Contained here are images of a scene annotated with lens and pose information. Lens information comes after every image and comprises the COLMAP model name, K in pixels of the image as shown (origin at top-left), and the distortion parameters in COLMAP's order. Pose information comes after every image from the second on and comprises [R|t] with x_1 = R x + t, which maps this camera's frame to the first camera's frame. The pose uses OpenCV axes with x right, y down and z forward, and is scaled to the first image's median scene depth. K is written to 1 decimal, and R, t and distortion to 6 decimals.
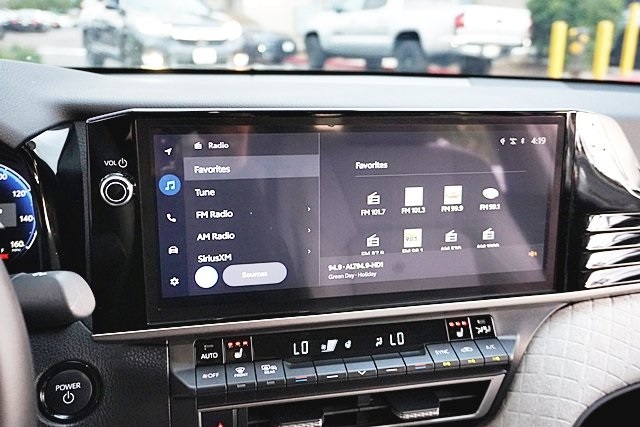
lens RADIAL K [[570.9, 0, 317.3], [0, 570.9, 213.9], [0, 0, 1]] dist [-0.002640, -0.000931]
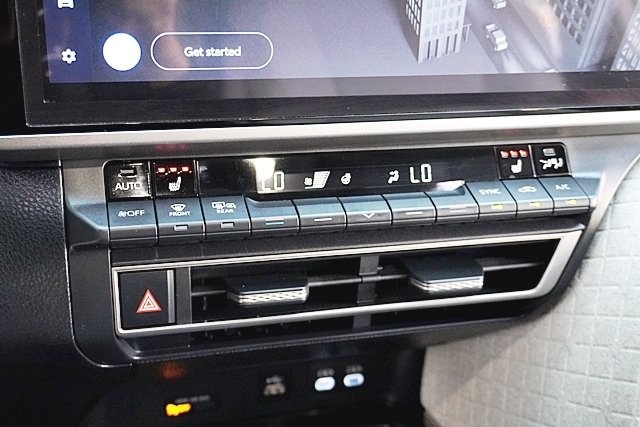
lens RADIAL K [[791.2, 0, 309.3], [0, 791.2, 223.4], [0, 0, 1]] dist [-0.015865, 0.000000]
pose [[0.999091, -0.001351, 0.042608, -0.025109], [-0.003346, 0.993928, 0.109984, 0.179857], [-0.042498, -0.110027, 0.993020, 0.112151]]
